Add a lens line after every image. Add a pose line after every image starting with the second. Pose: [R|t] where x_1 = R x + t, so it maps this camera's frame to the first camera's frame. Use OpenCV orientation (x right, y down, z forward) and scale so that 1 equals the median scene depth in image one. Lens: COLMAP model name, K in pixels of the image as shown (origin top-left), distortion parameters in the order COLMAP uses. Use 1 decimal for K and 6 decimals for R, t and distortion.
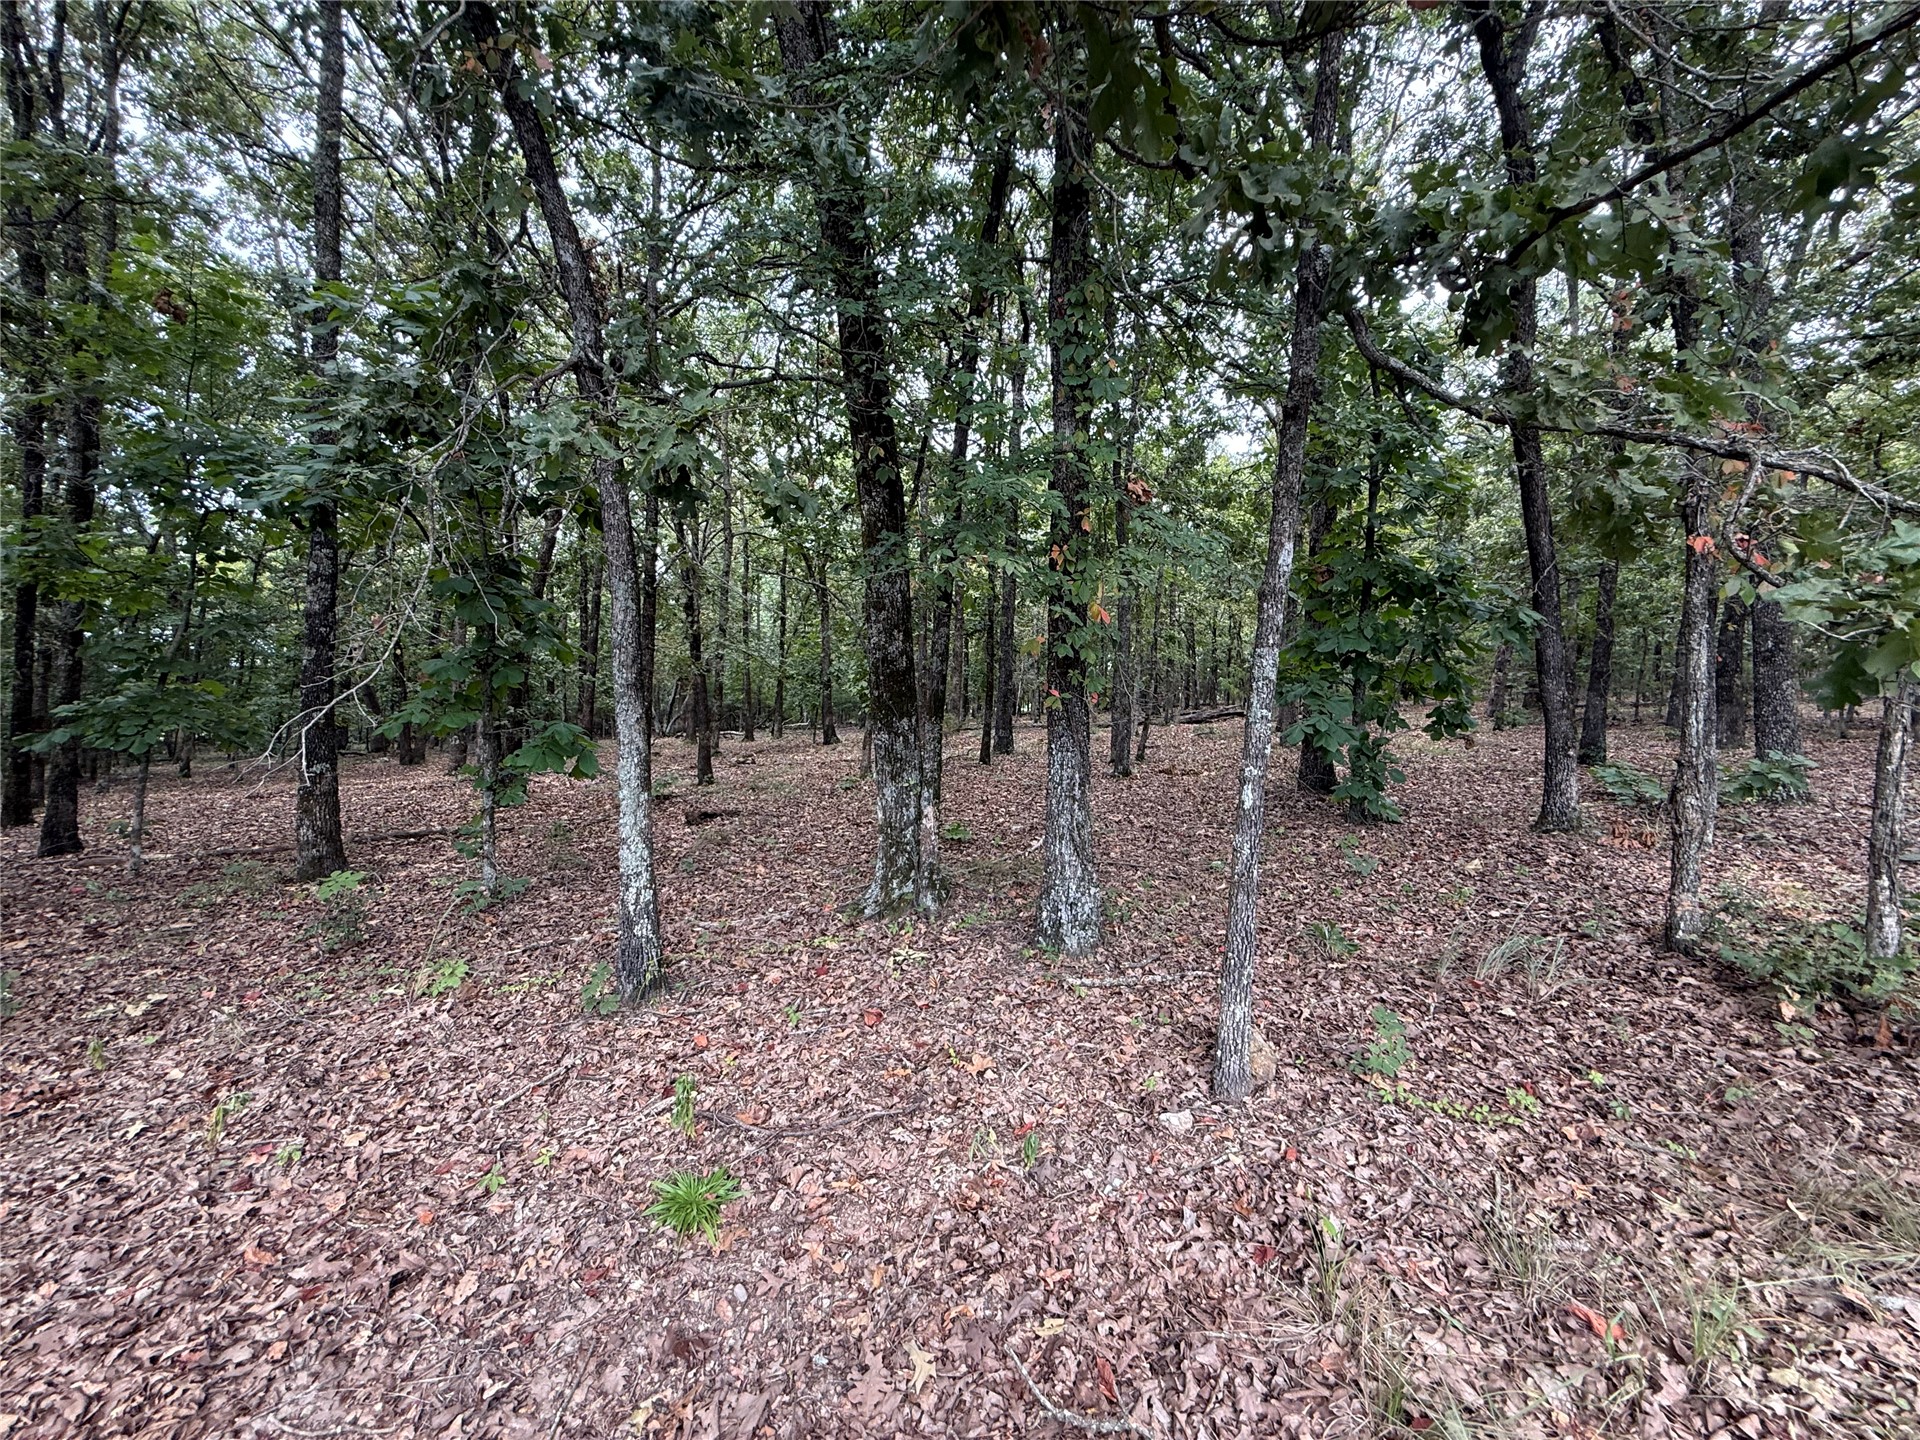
lens RADIAL K [[774.1, 0, 958.9], [0, 774.1, 720.9], [0, 0, 1]] dist [0.000709, 0.000141]
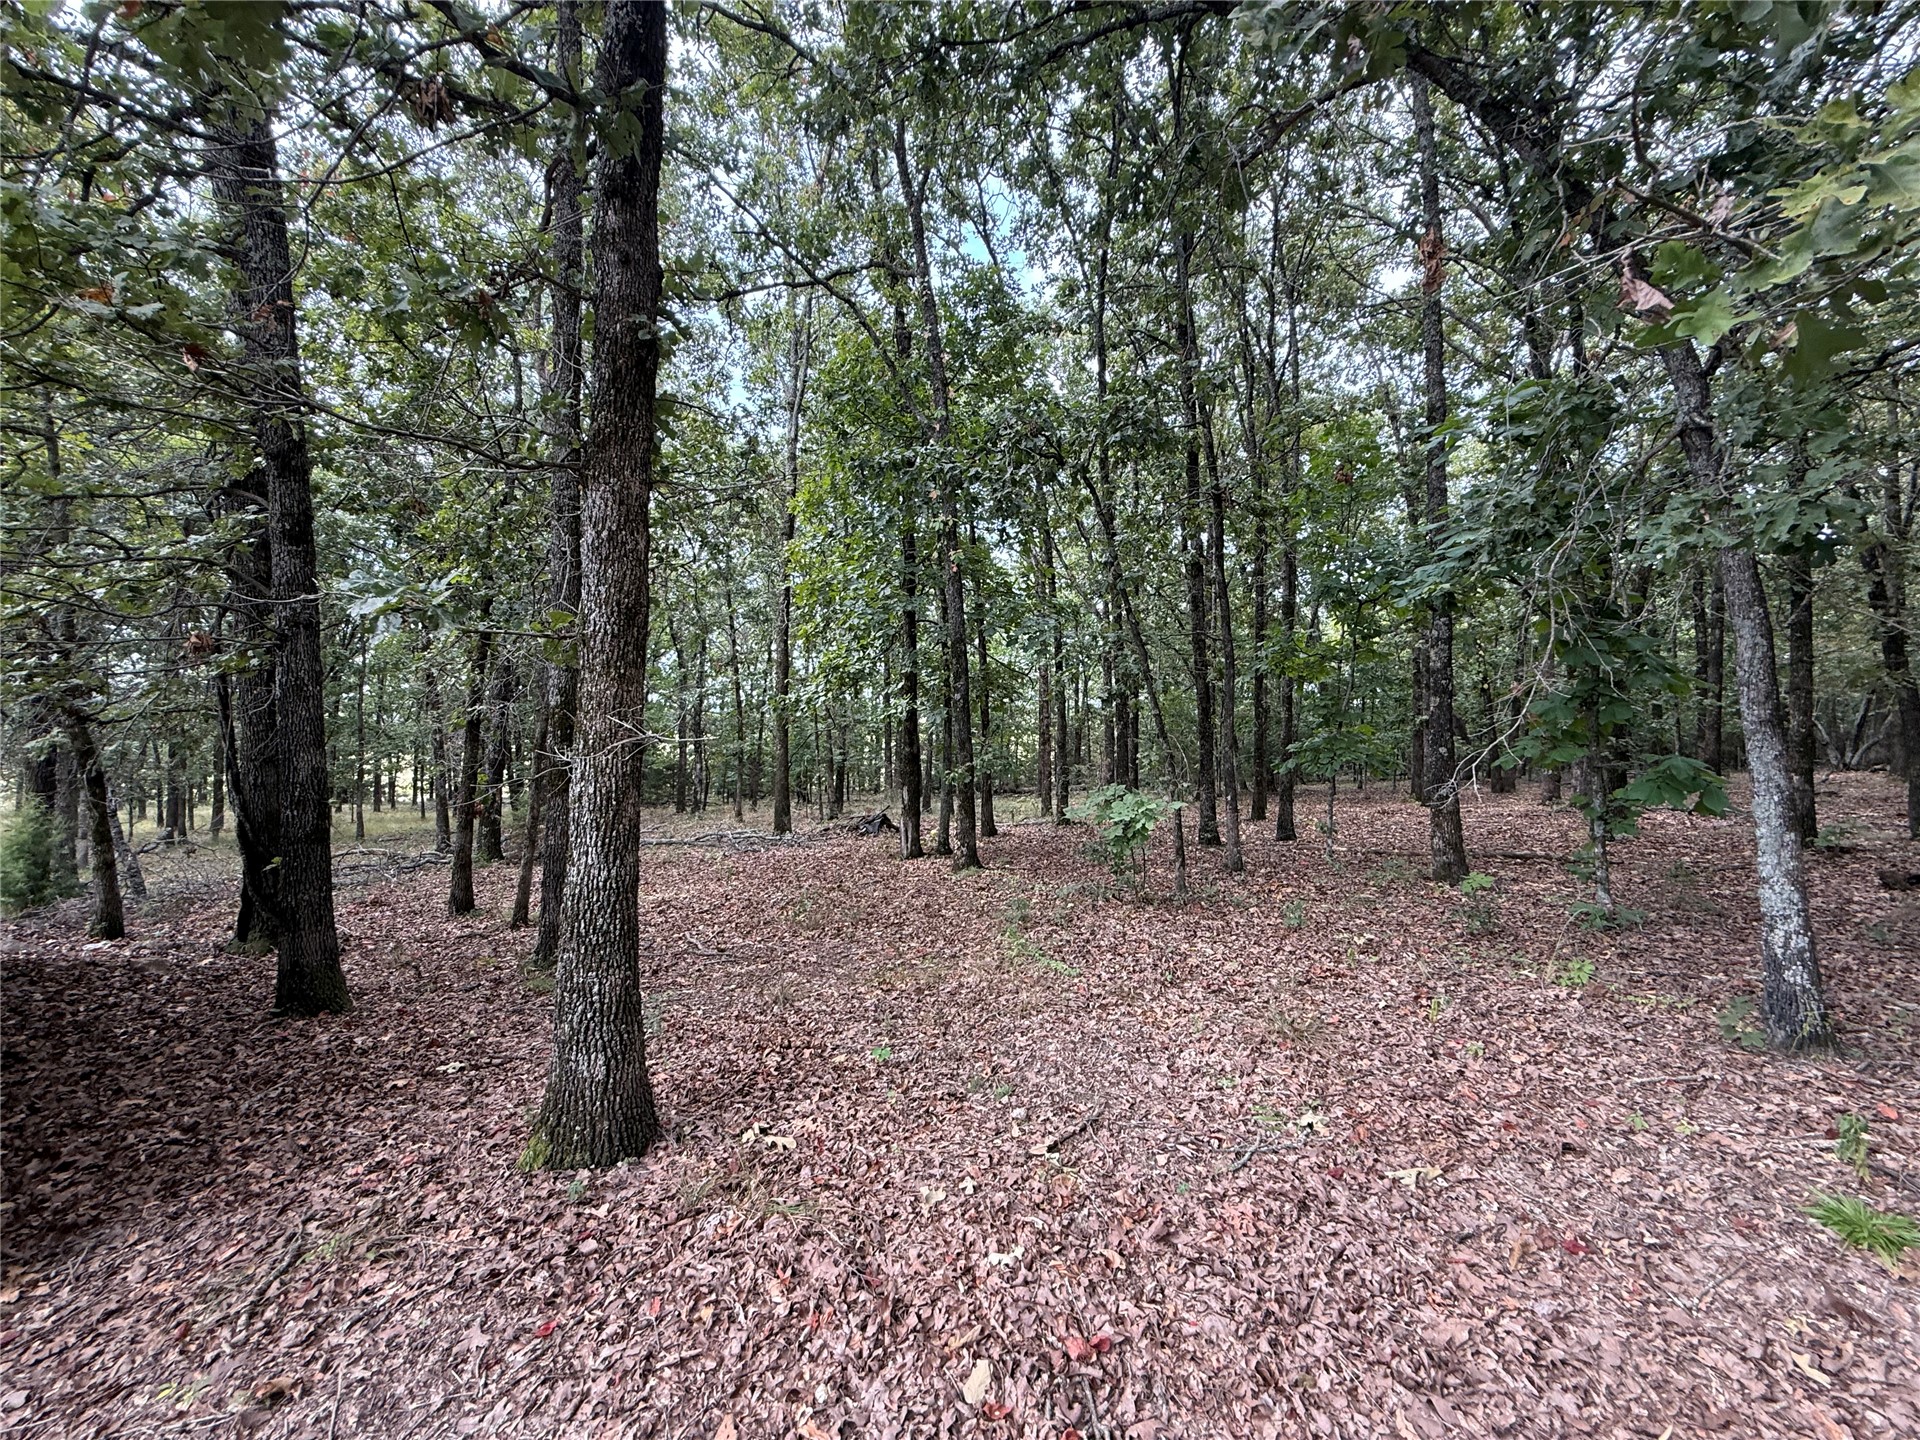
lens RADIAL K [[774.1, 0, 957.9], [0, 774.1, 715.6], [0, 0, 1]] dist [0.000709, 0.000141]
pose [[0.344280, -0.046615, -0.937709, 0.146528], [0.005391, 0.998848, -0.047675, -0.011805], [0.938851, 0.011359, 0.344135, -0.302393]]
